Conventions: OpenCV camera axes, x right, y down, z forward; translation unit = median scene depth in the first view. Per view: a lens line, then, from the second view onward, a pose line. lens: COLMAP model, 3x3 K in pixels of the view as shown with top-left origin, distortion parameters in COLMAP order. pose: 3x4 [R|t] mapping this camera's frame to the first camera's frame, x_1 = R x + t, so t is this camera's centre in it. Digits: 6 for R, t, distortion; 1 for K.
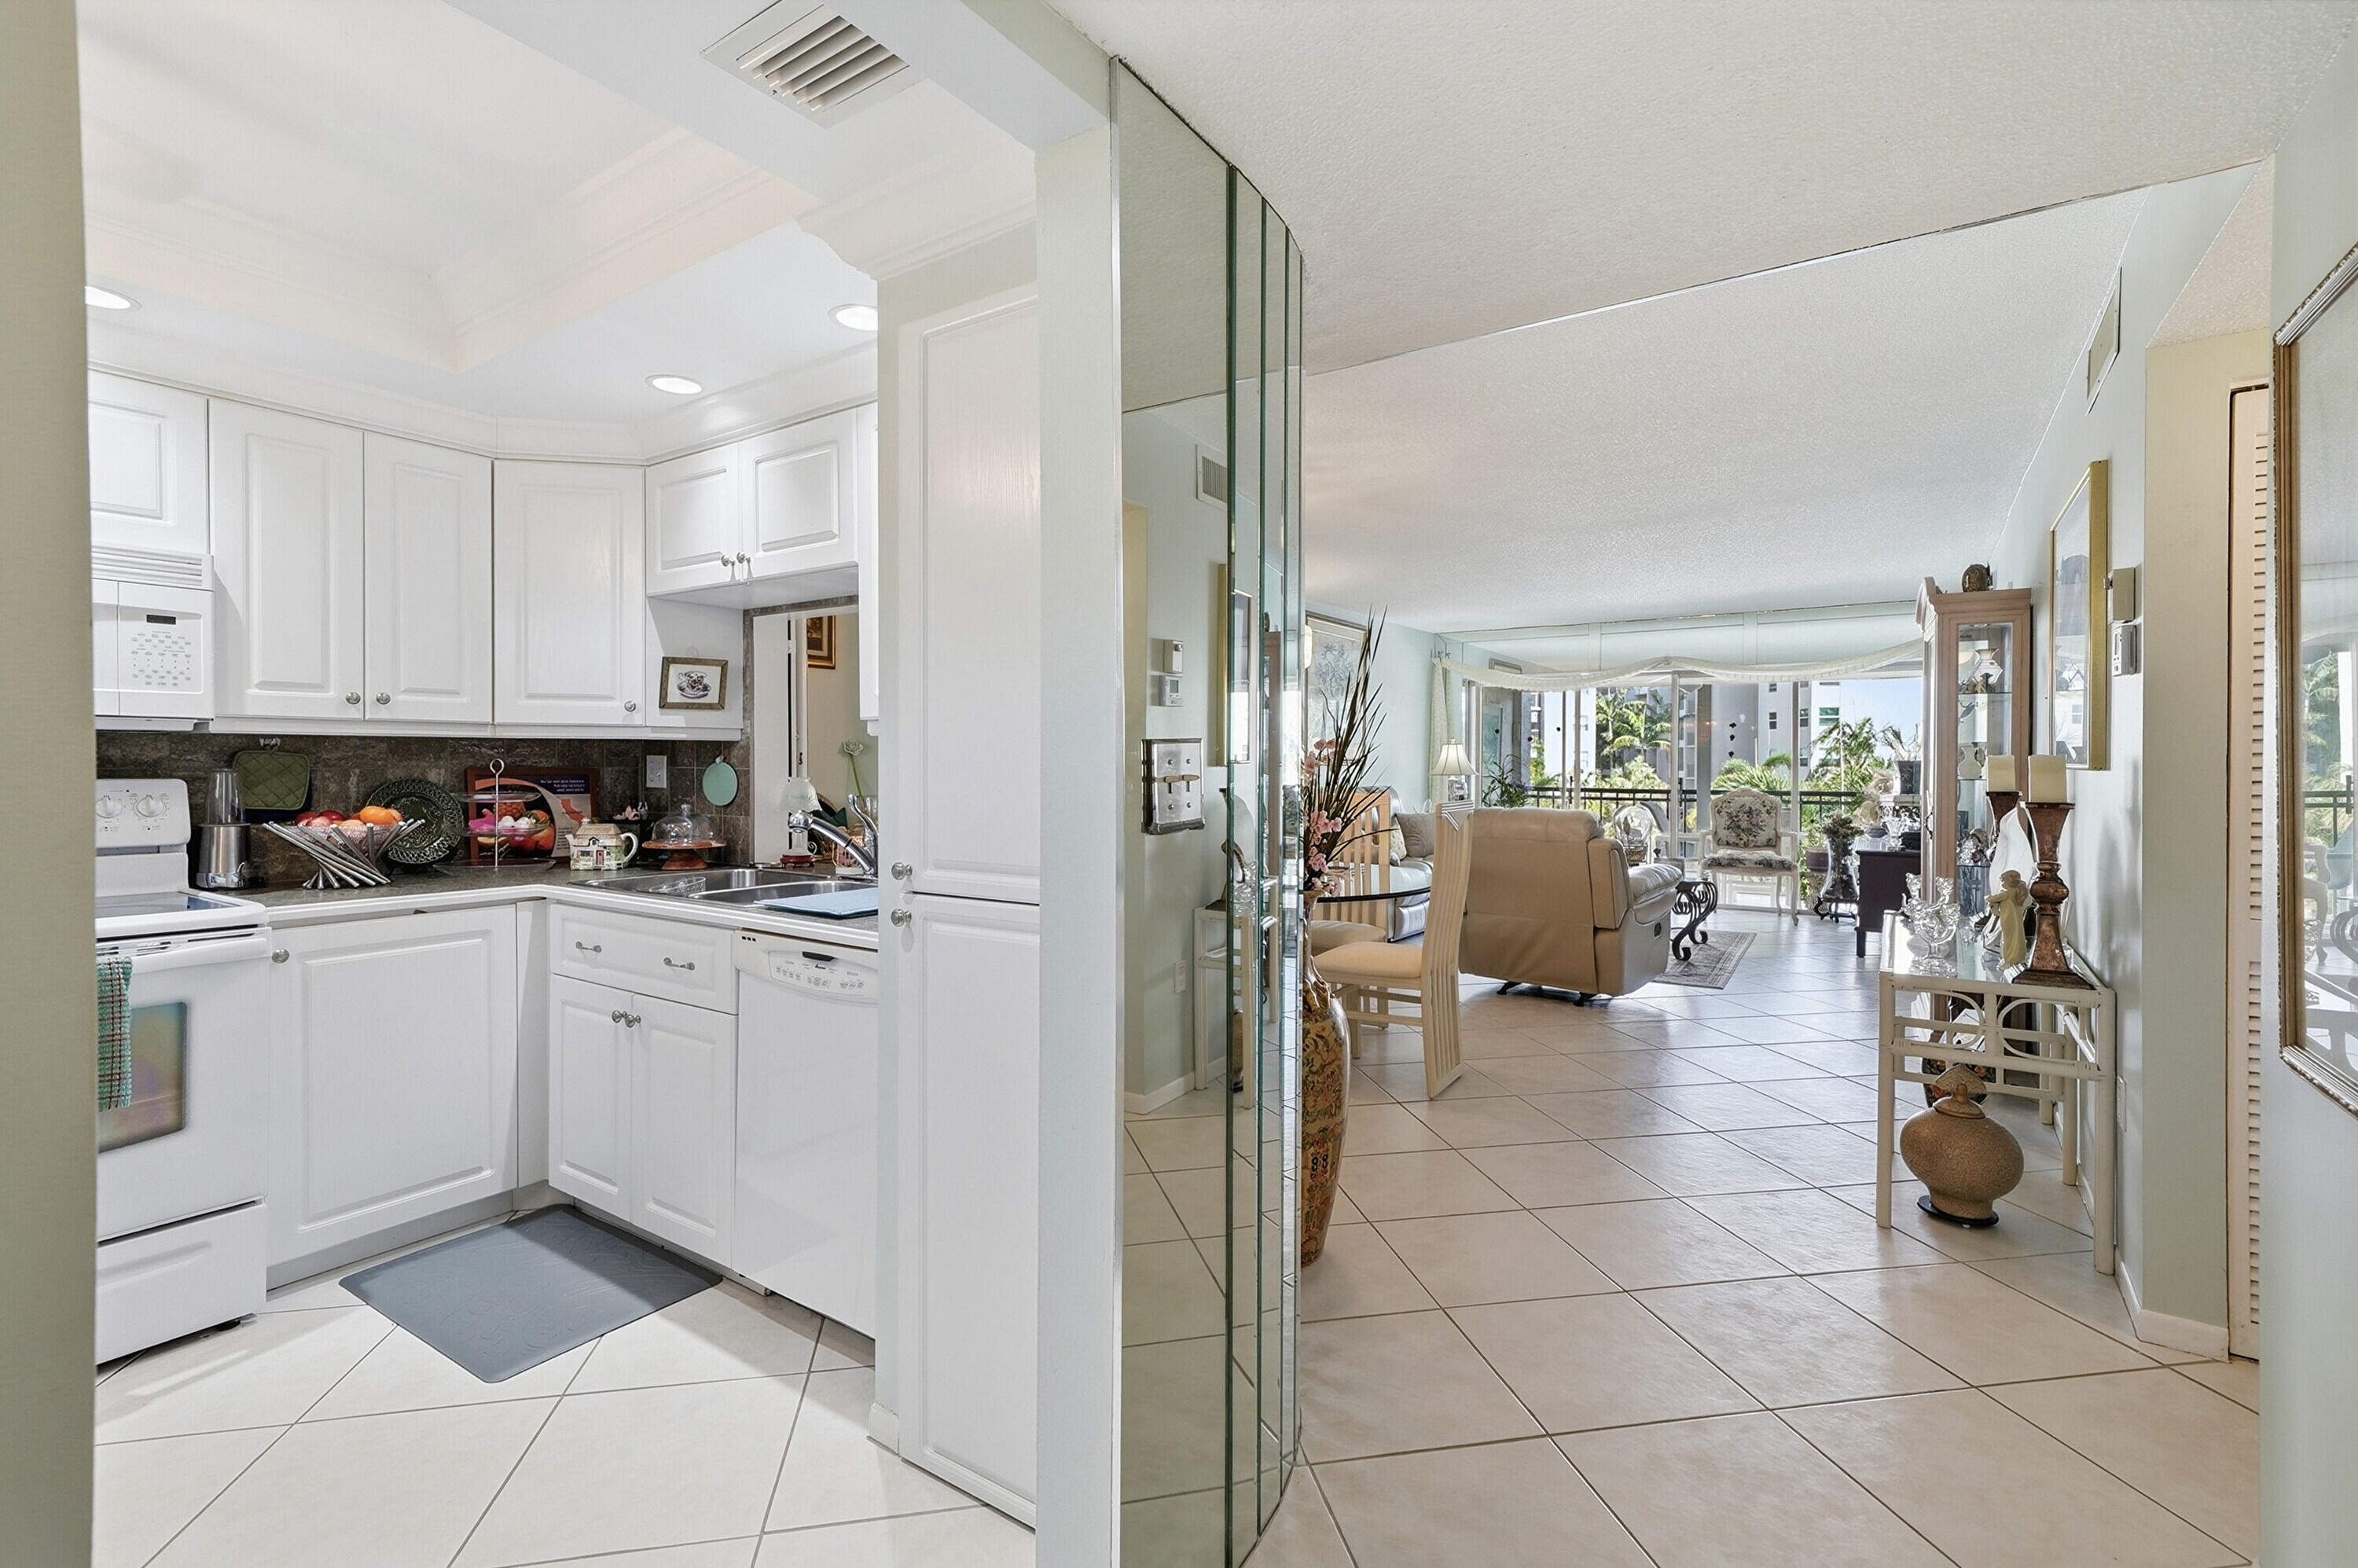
lens RADIAL K [[1038.6, 0, 1176.6], [0, 1038.6, 775.0], [0, 0, 1]] dist [0.007388, 0.000270]
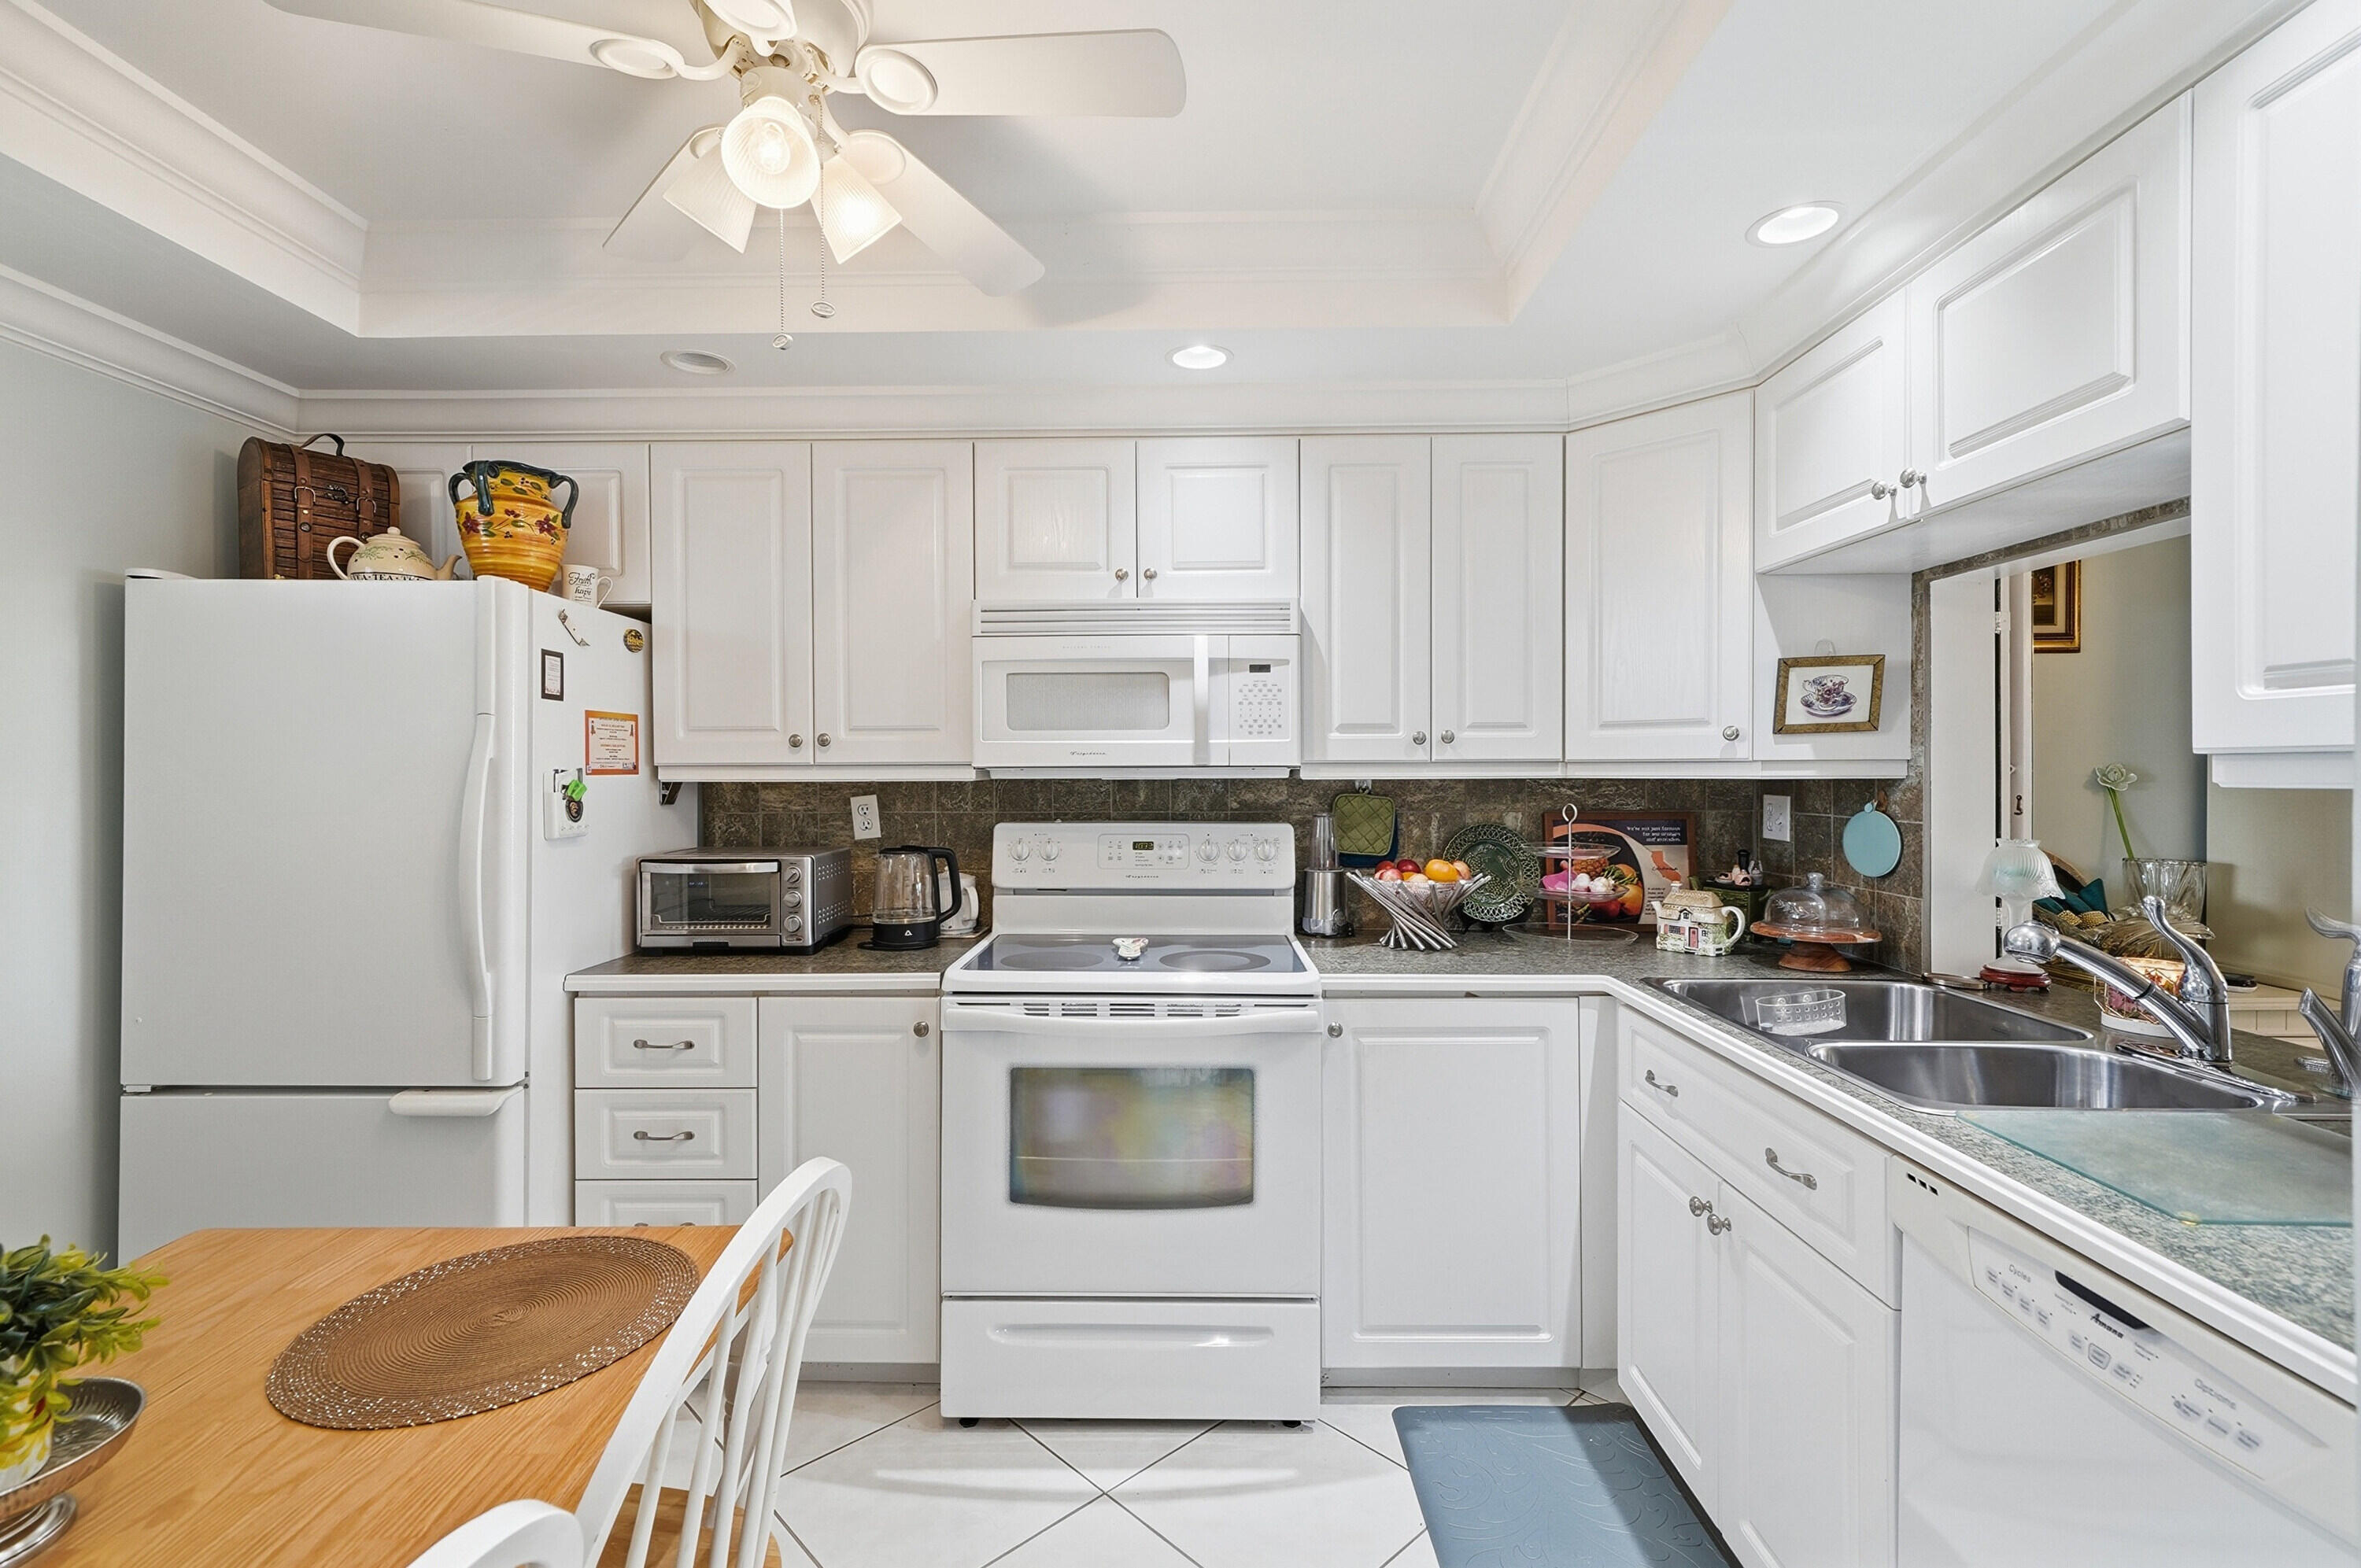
lens RADIAL K [[1051.2, 0, 1181.0], [0, 1051.2, 774.3], [0, 0, 1]] dist [0.004075, 0.000718]
pose [[0.539506, -0.001035, -0.841981, -0.130714], [-0.006652, 0.999963, -0.005492, -0.032947], [0.841956, 0.008563, 0.539479, 0.313843]]
